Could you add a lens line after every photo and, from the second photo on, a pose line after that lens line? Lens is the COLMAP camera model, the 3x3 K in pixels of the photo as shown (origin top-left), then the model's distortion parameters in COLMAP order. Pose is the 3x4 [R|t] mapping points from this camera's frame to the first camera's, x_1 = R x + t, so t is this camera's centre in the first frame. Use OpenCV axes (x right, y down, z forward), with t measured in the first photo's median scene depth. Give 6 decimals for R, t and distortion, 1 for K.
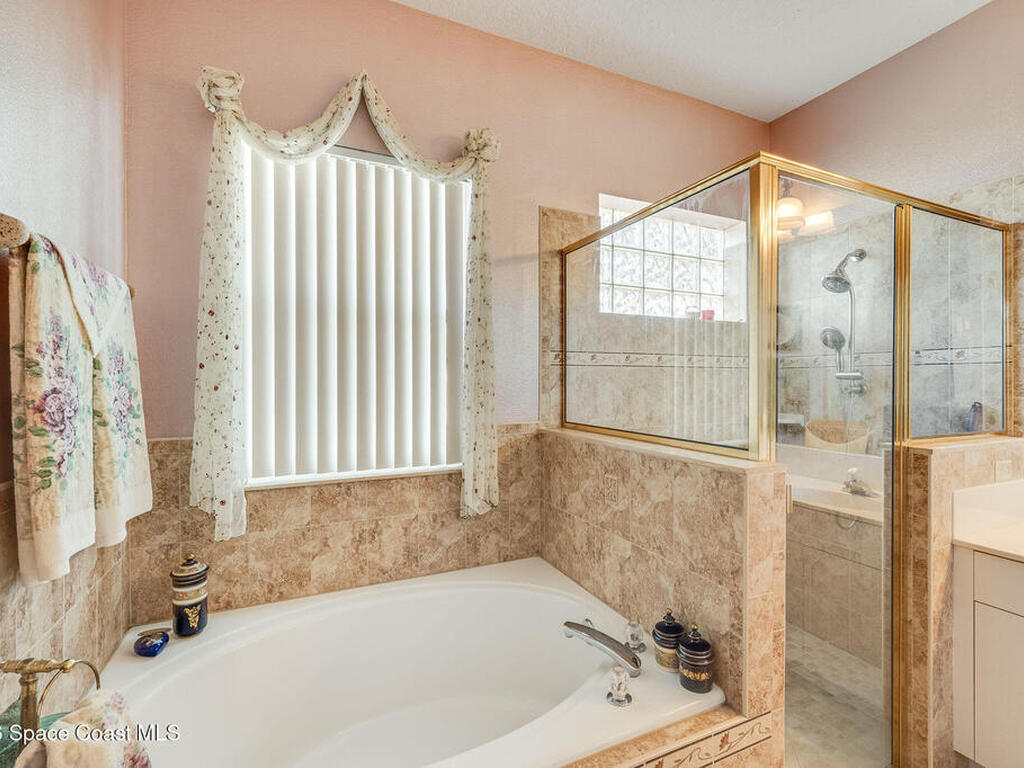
lens RADIAL K [[485.4, 0, 513.1], [0, 485.4, 386.9], [0, 0, 1]] dist [0.000074, -0.000845]
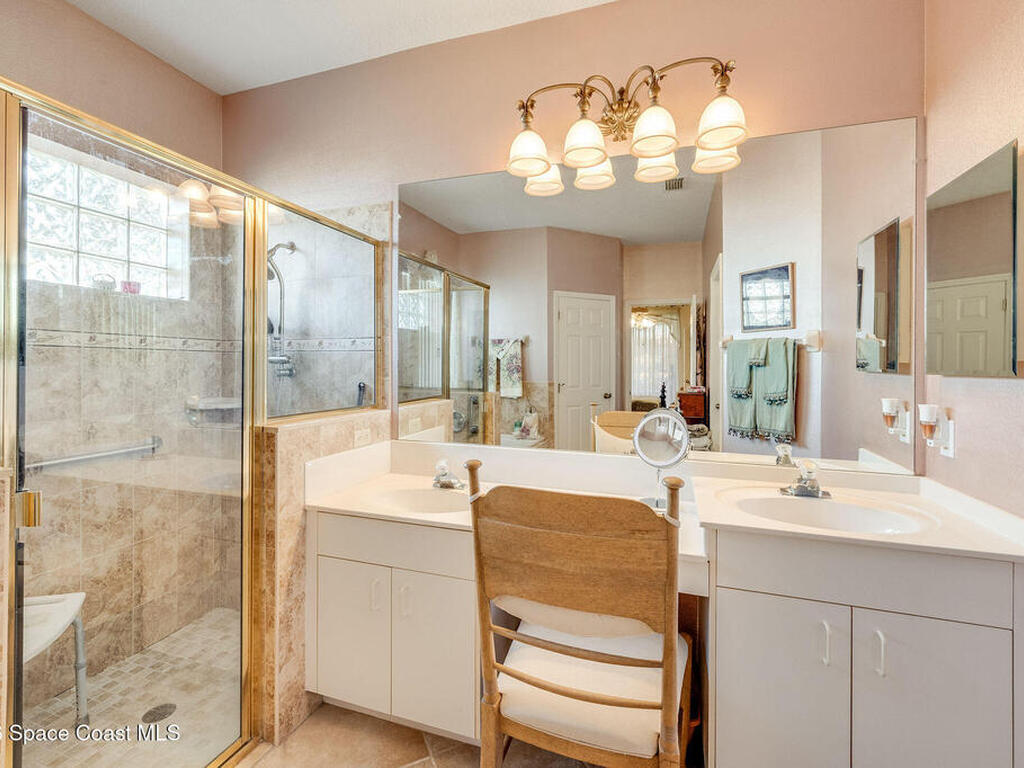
lens RADIAL K [[464.4, 0, 516.5], [0, 464.4, 374.1], [0, 0, 1]] dist [0.000806, -0.000342]
pose [[0.679206, -0.010437, 0.733873, 0.451643], [0.004706, 0.999940, 0.009866, 0.000527], [-0.733933, -0.003247, 0.679215, -0.096950]]
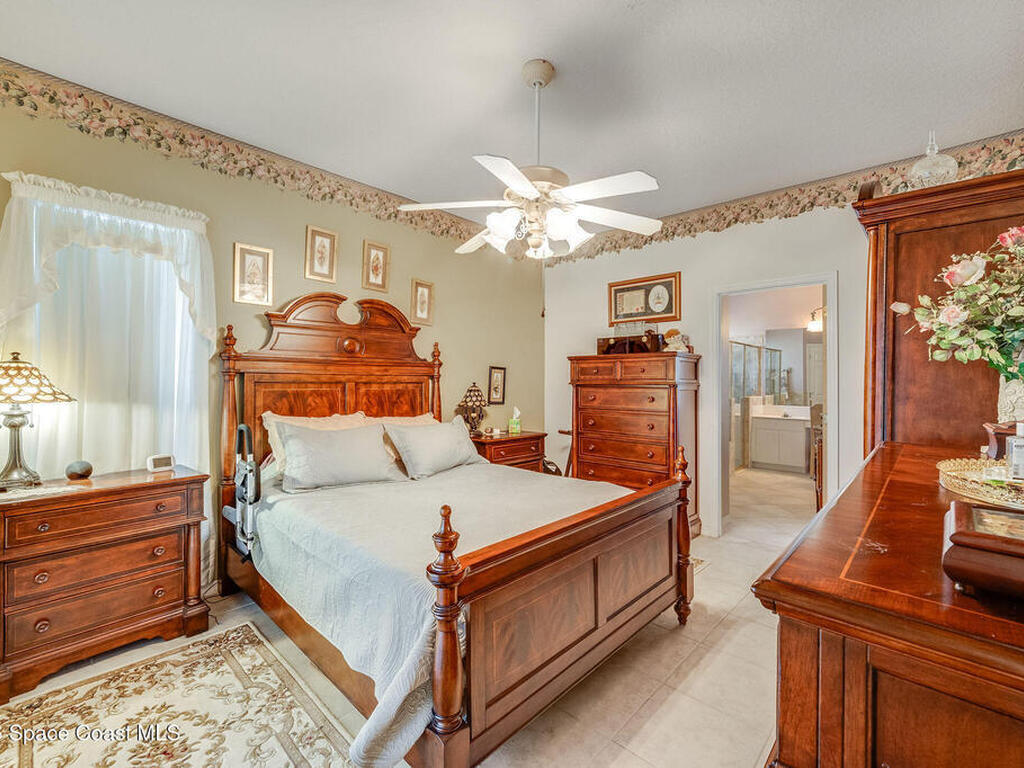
lens RADIAL K [[464.4, 0, 516.5], [0, 464.4, 374.1], [0, 0, 1]] dist [0.000806, -0.000342]
pose [[0.921466, 0.016104, 0.388124, -3.021764], [-0.010875, 0.999818, -0.015665, -0.005649], [-0.388306, 0.010214, 0.921474, -2.323487]]
